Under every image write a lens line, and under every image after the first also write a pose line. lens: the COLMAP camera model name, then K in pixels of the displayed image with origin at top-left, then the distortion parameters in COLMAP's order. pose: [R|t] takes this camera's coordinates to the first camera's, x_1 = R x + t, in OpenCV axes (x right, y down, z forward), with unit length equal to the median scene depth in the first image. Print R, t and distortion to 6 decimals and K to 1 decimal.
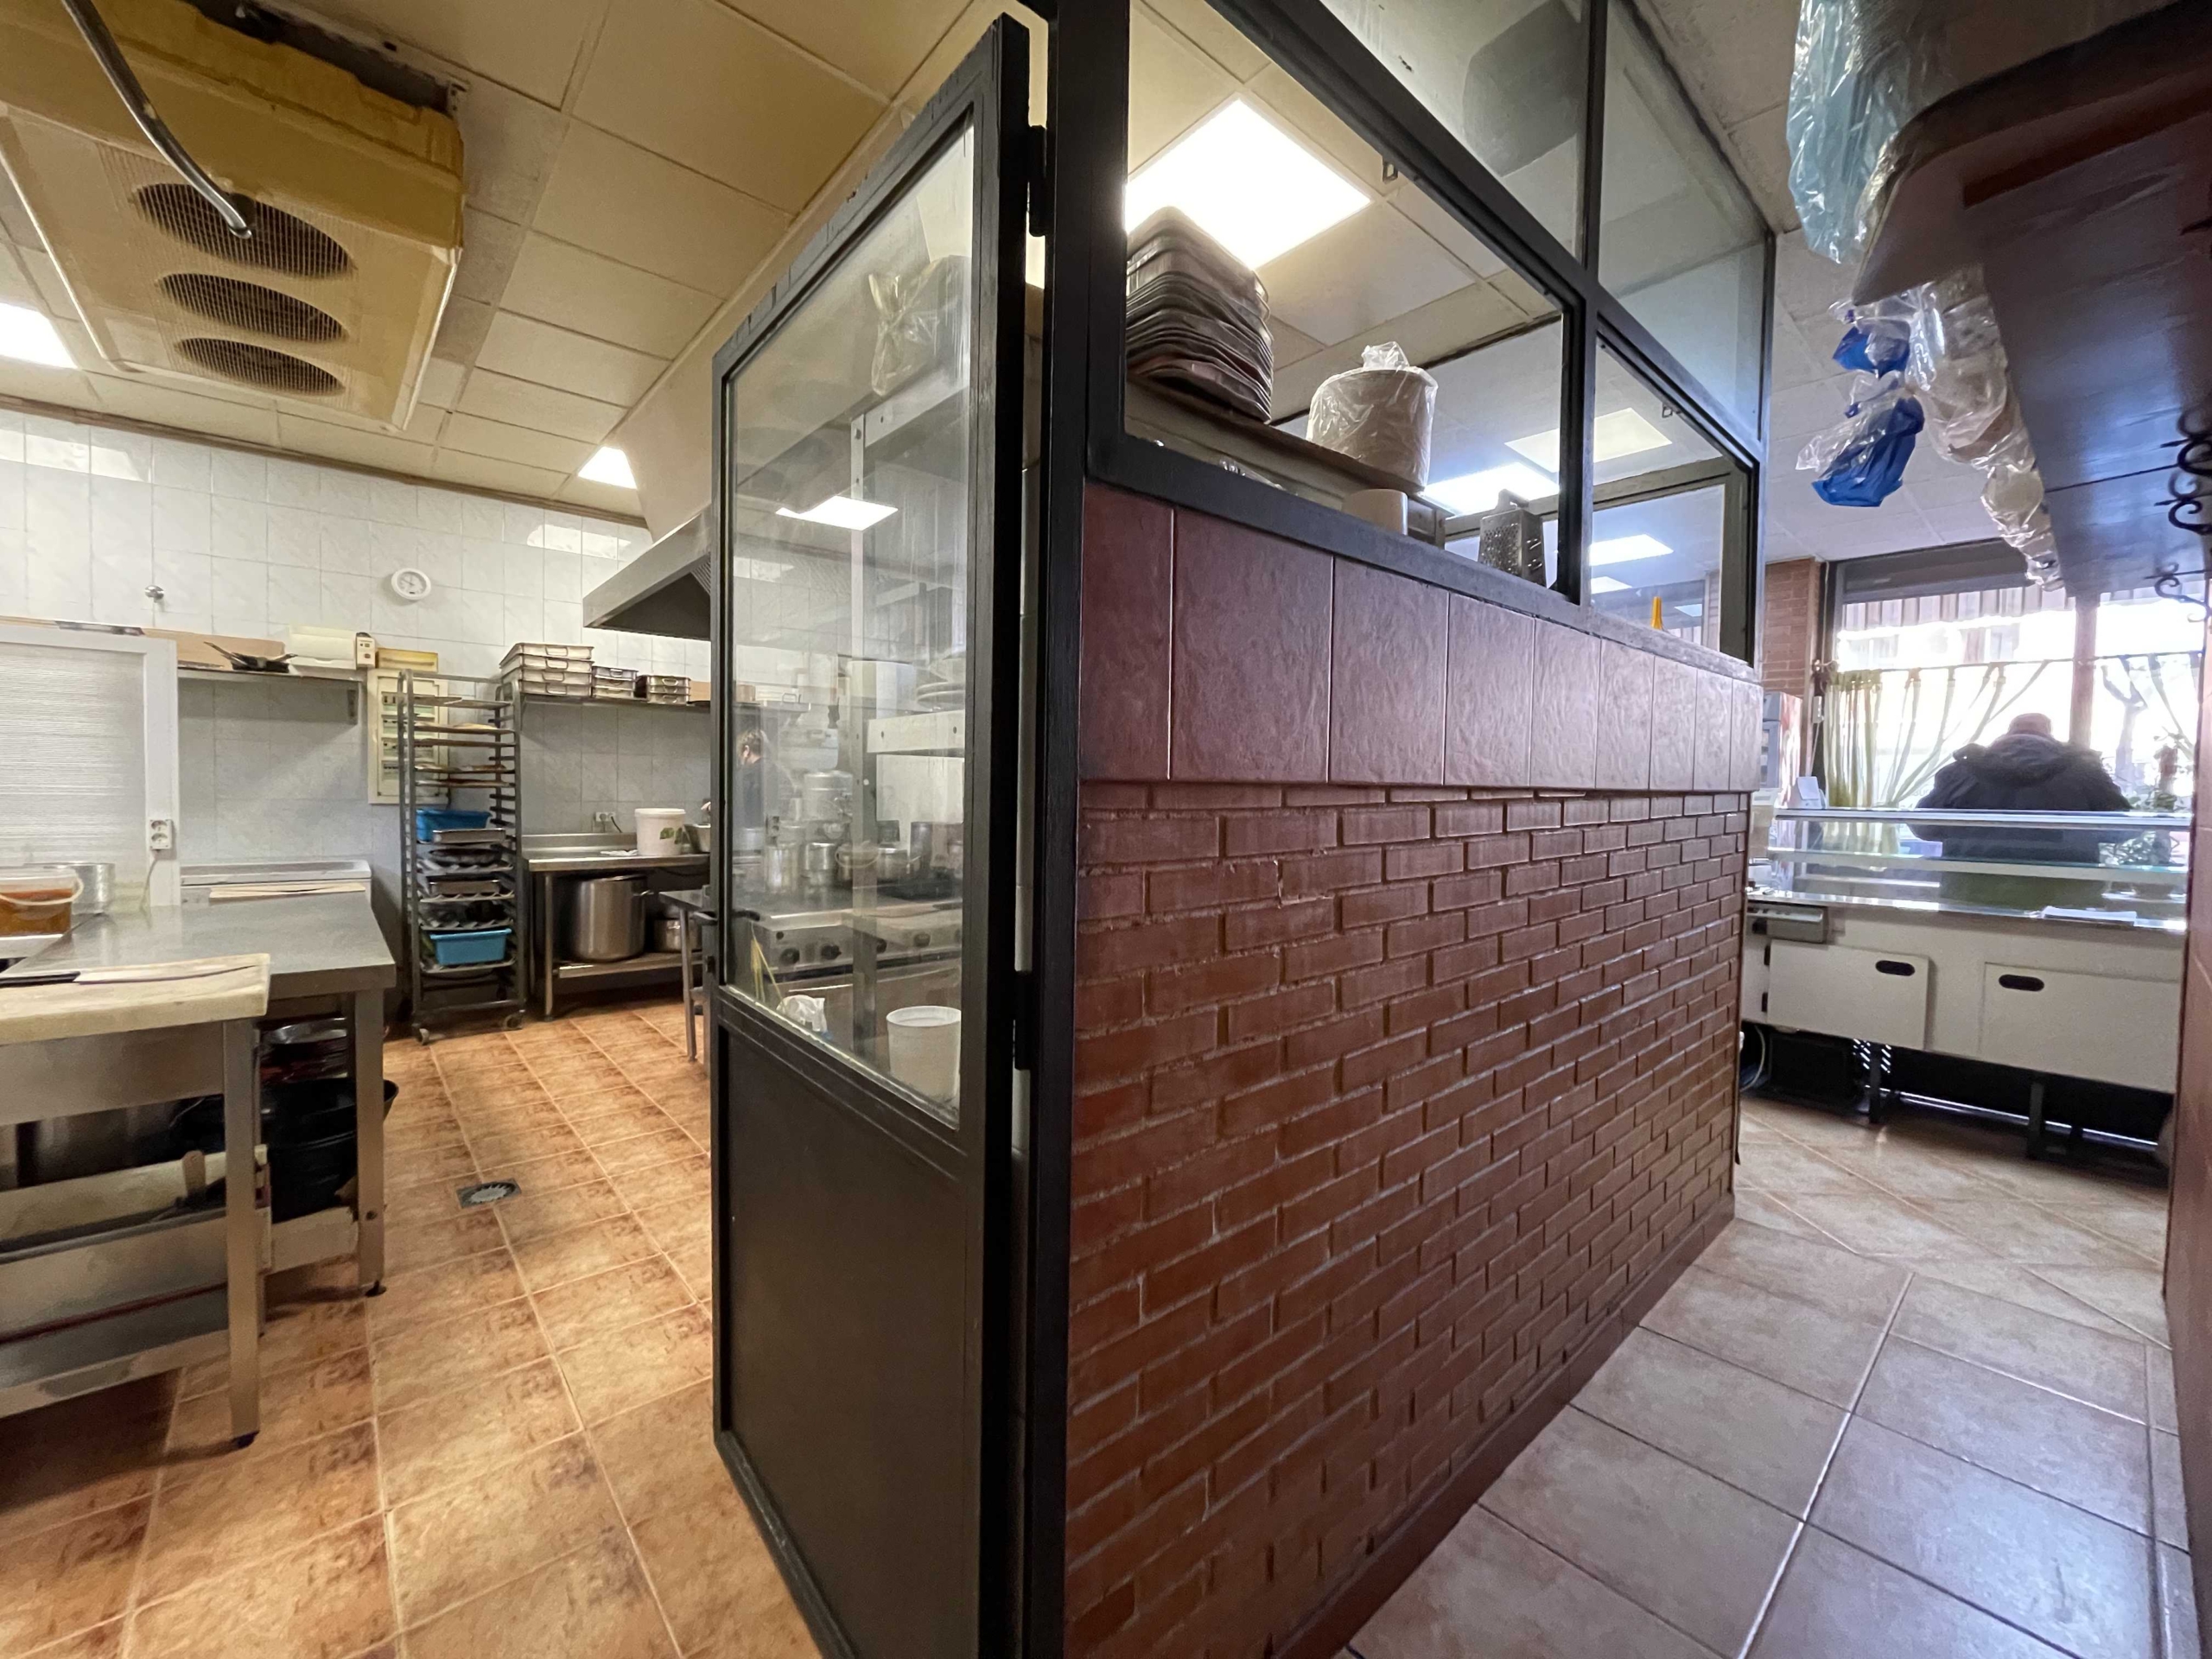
lens RADIAL K [[895.3, 0, 1102.0], [0, 895.3, 818.4], [0, 0, 1]] dist [0.000680, -0.000219]
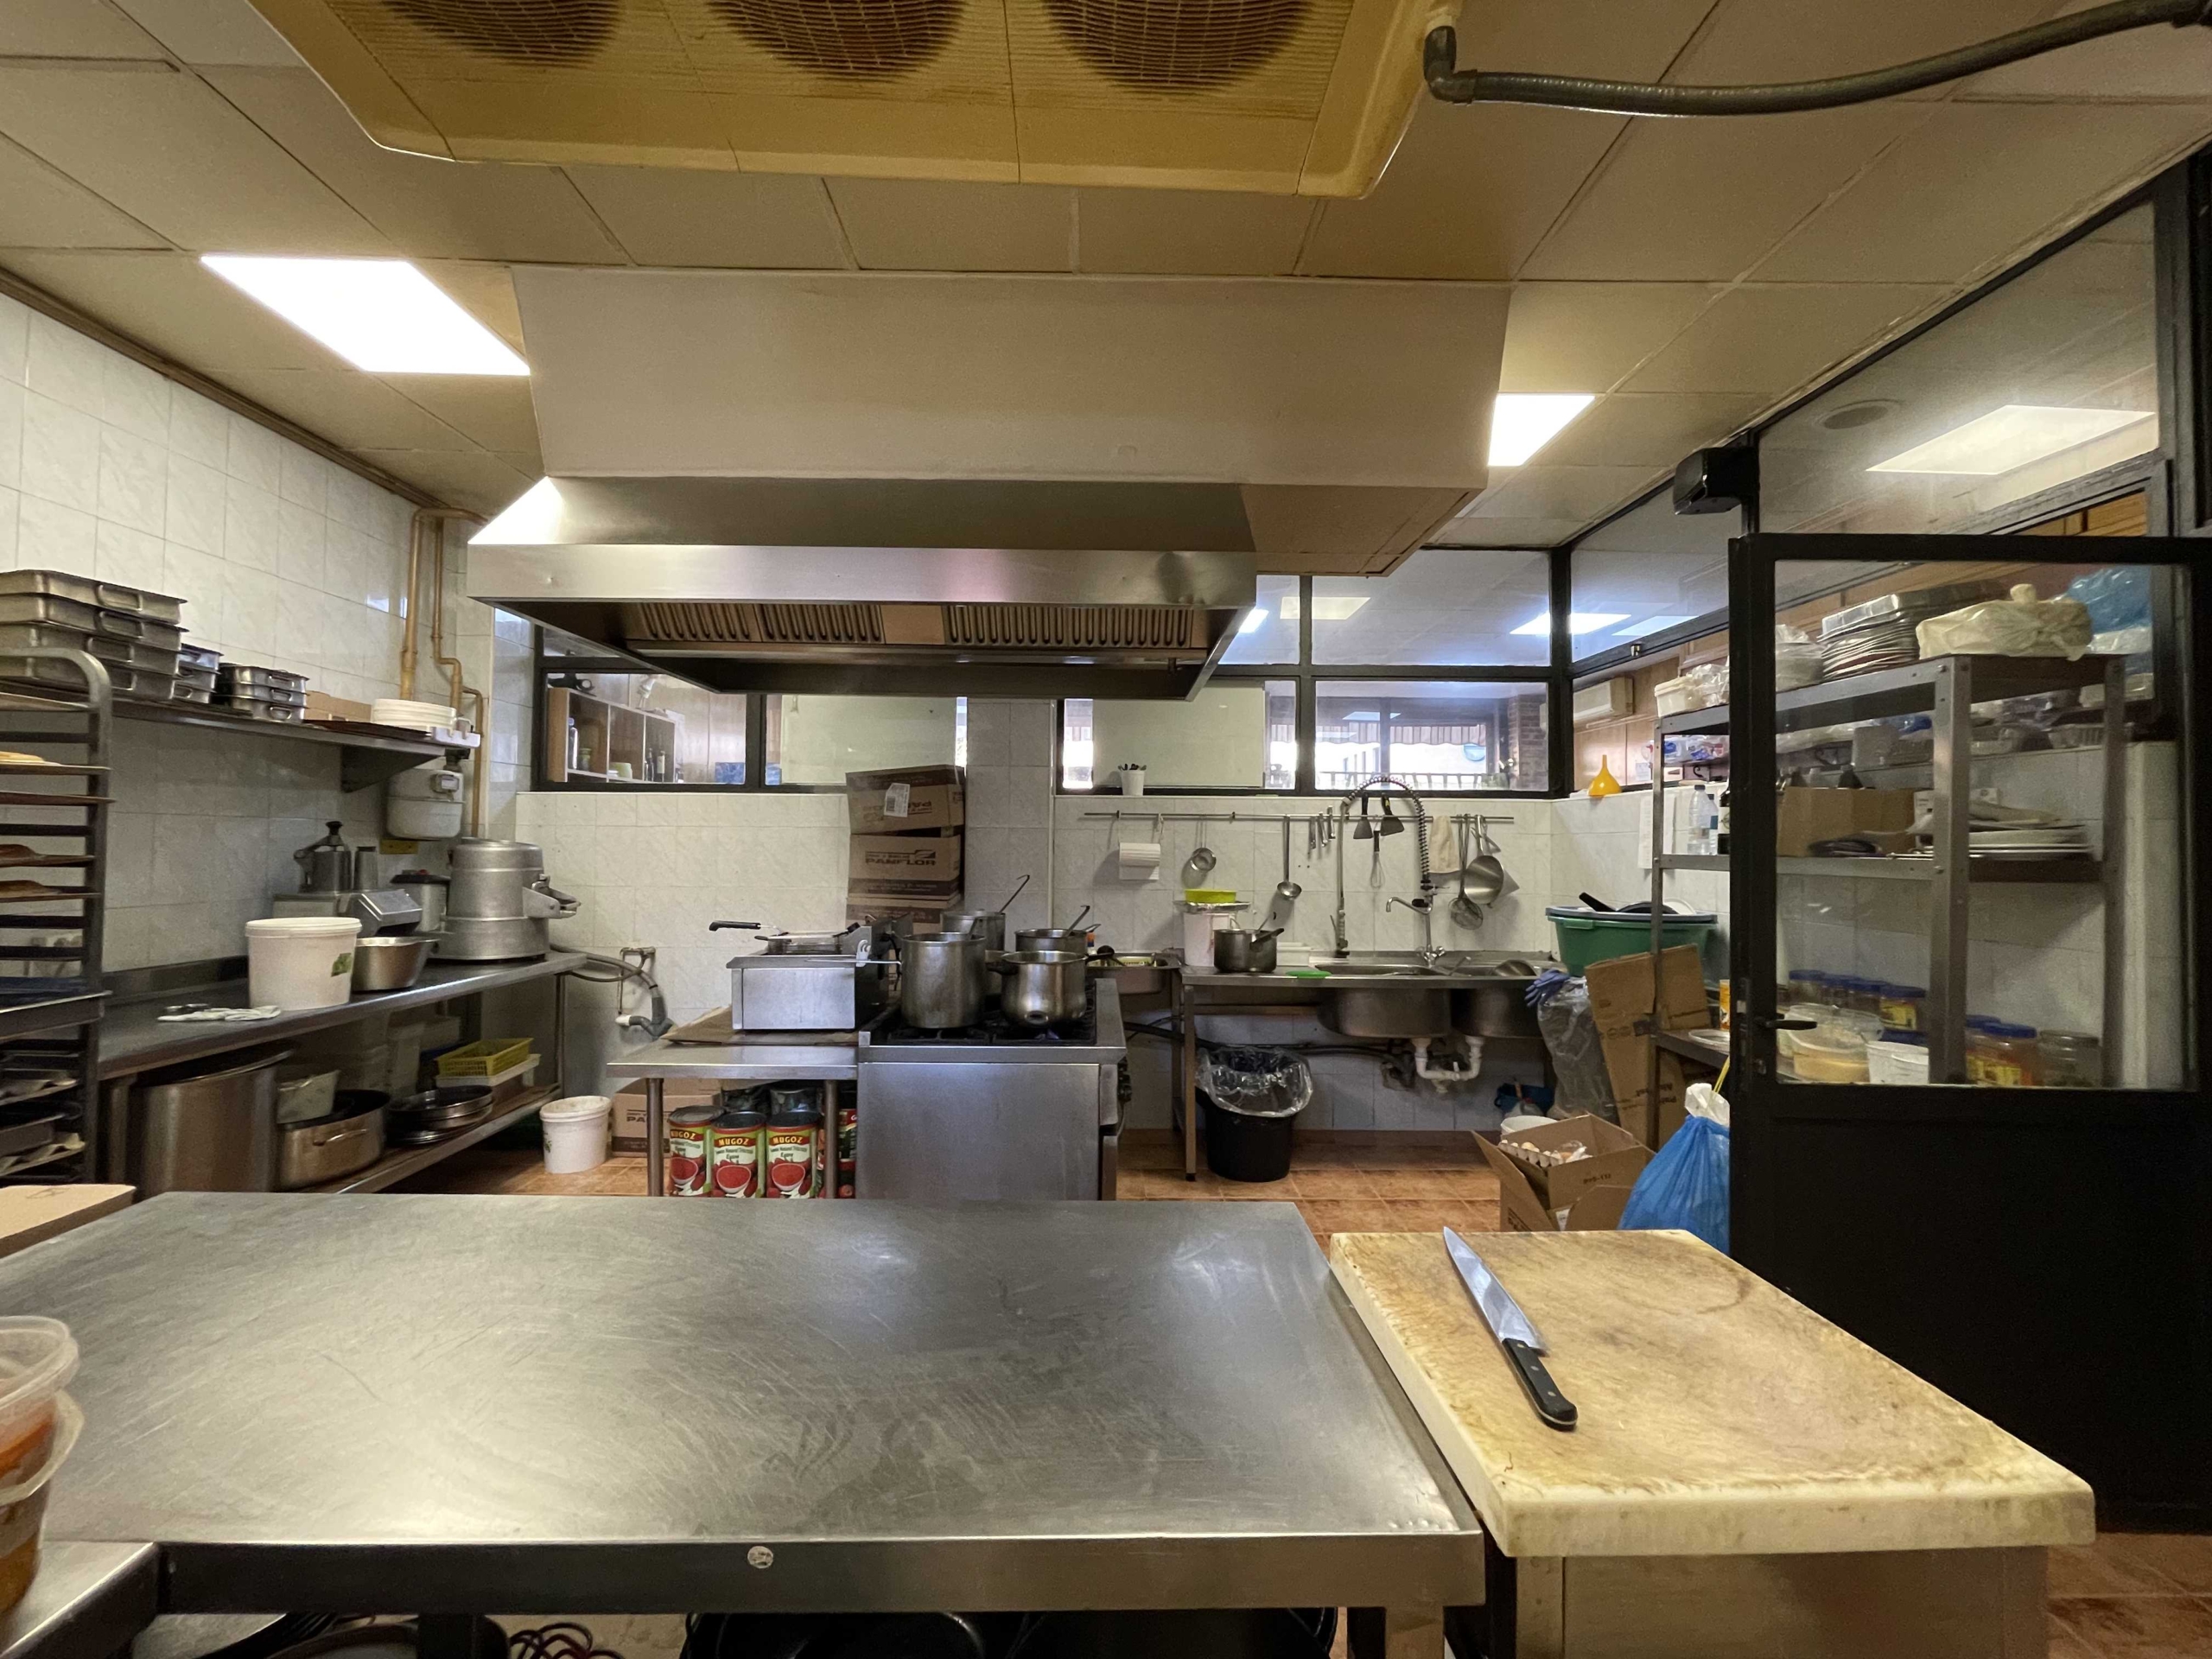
lens RADIAL K [[895.3, 0, 1102.0], [0, 895.3, 818.4], [0, 0, 1]] dist [0.000680, -0.000219]
pose [[0.642327, 0.012742, 0.766325, -0.649554], [0.022840, 0.999099, -0.035757, -0.044916], [-0.766090, 0.040471, 0.641458, 0.318966]]
